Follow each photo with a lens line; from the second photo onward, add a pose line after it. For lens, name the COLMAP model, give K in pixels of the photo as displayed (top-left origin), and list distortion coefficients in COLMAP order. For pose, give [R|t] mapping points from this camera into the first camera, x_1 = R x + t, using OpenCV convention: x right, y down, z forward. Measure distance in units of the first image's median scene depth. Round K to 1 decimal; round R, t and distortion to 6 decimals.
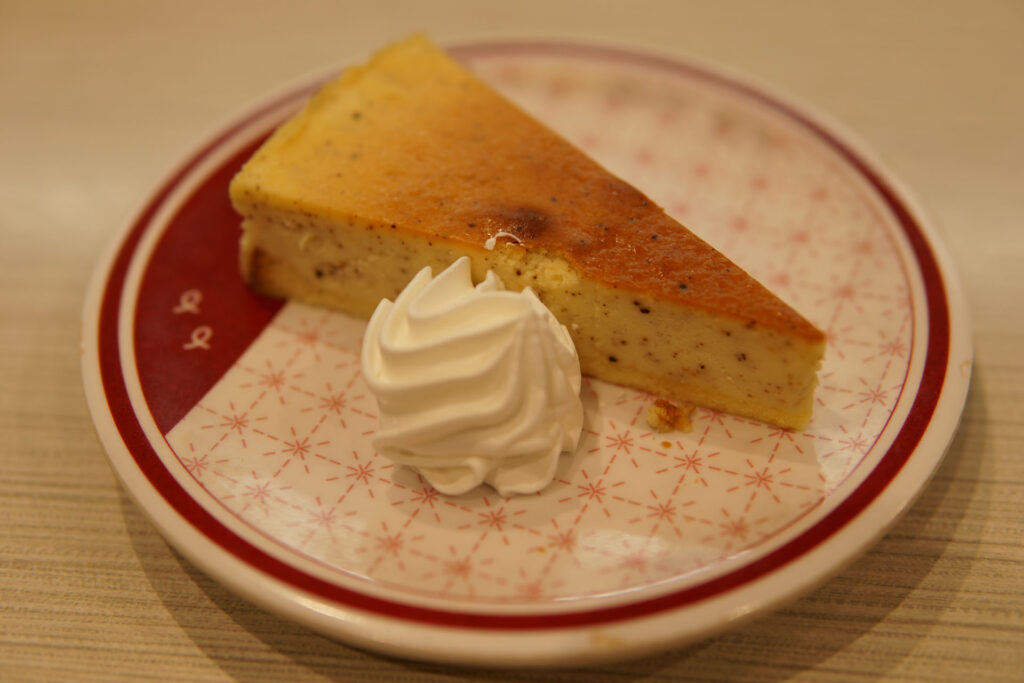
lens RADIAL K [[1326.8, 0, 512.0], [0, 1326.8, 341.5], [0, 0, 1]] dist [0.079255, 0.002522]
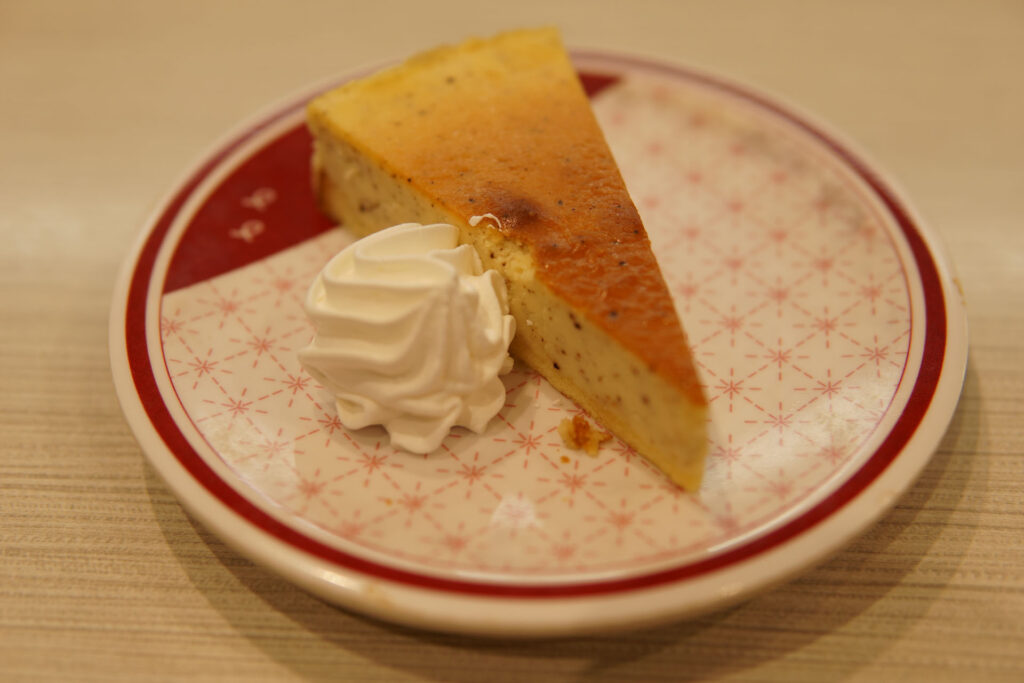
lens RADIAL K [[1324.2, 0, 512.0], [0, 1324.2, 341.5], [0, 0, 1]] dist [-0.004224, -0.006031]
pose [[0.901816, 0.327629, -0.281756, 0.335277], [-0.330402, 0.943032, 0.039047, -0.033898], [0.278498, 0.057879, 0.958691, 0.010420]]
